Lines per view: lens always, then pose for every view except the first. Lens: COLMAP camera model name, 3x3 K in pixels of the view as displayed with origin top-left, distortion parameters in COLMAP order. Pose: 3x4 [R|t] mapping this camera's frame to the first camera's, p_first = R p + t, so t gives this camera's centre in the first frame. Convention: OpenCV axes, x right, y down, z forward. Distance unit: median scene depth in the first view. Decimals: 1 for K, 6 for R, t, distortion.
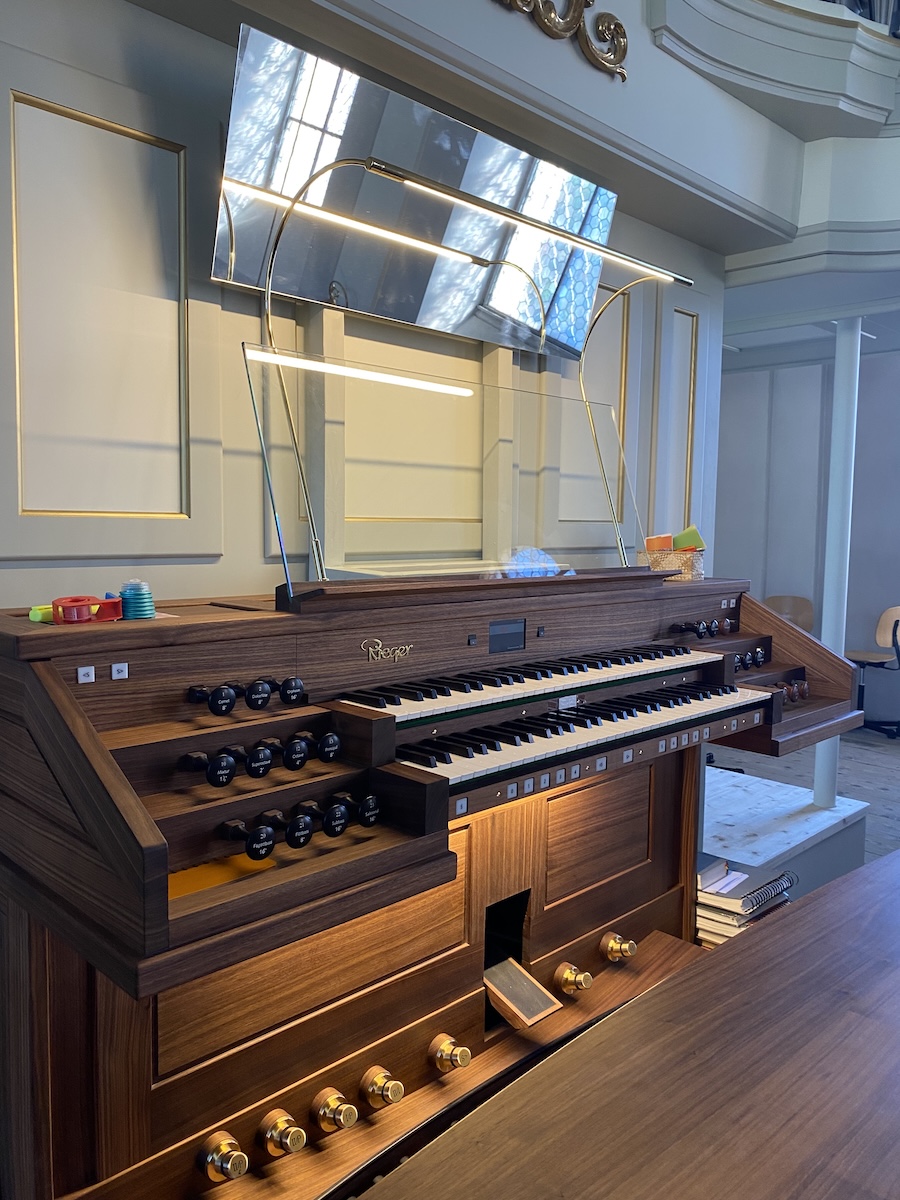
lens RADIAL K [[912.3, 0, 450.0], [0, 912.3, 600.0], [0, 0, 1]] dist [-0.002618, -0.002077]
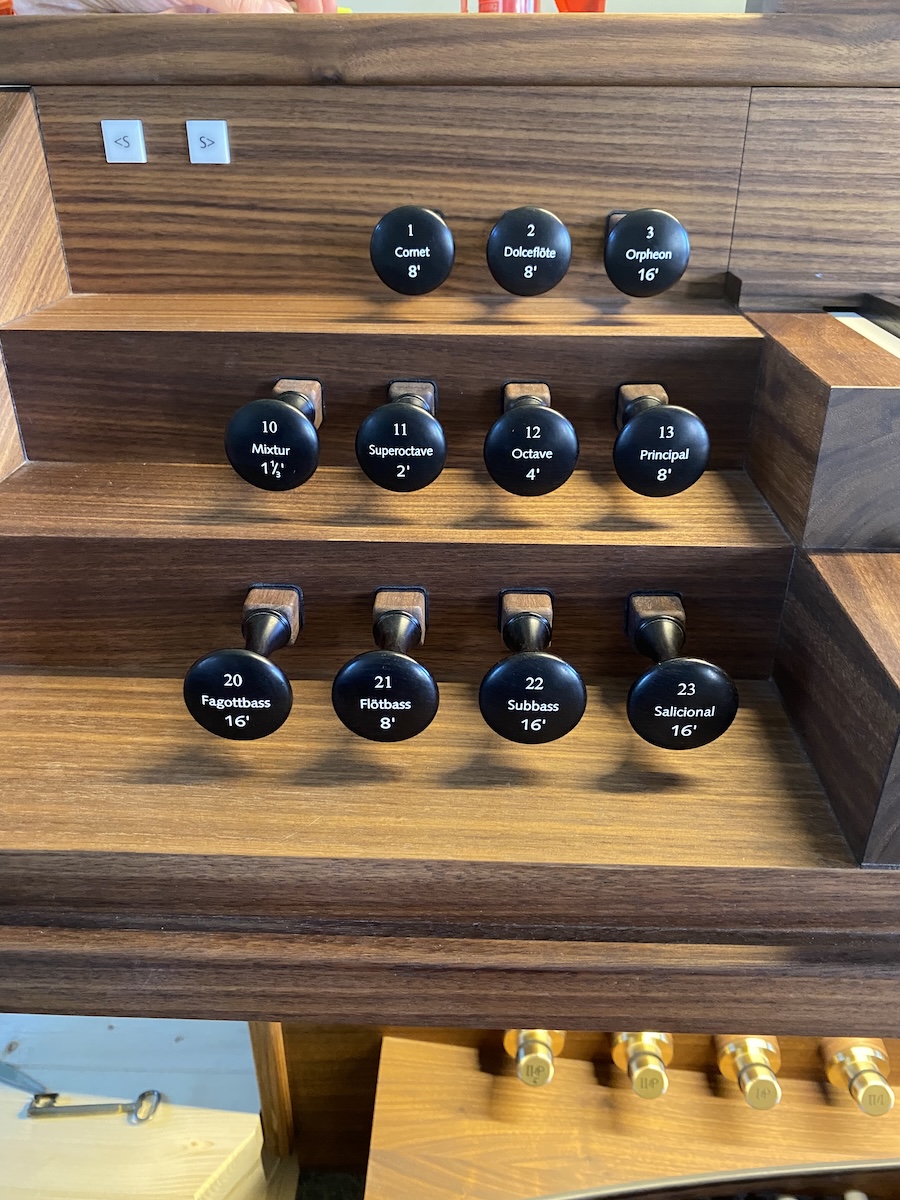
lens RADIAL K [[955.0, 0, 450.0], [0, 955.0, 600.0], [0, 0, 1]] dist [-0.016987, -0.004921]
pose [[0.686073, 0.334128, -0.646269, 0.043515], [-0.061734, 0.911834, 0.405892, 0.082338], [0.724909, -0.238575, 0.646211, 0.732190]]
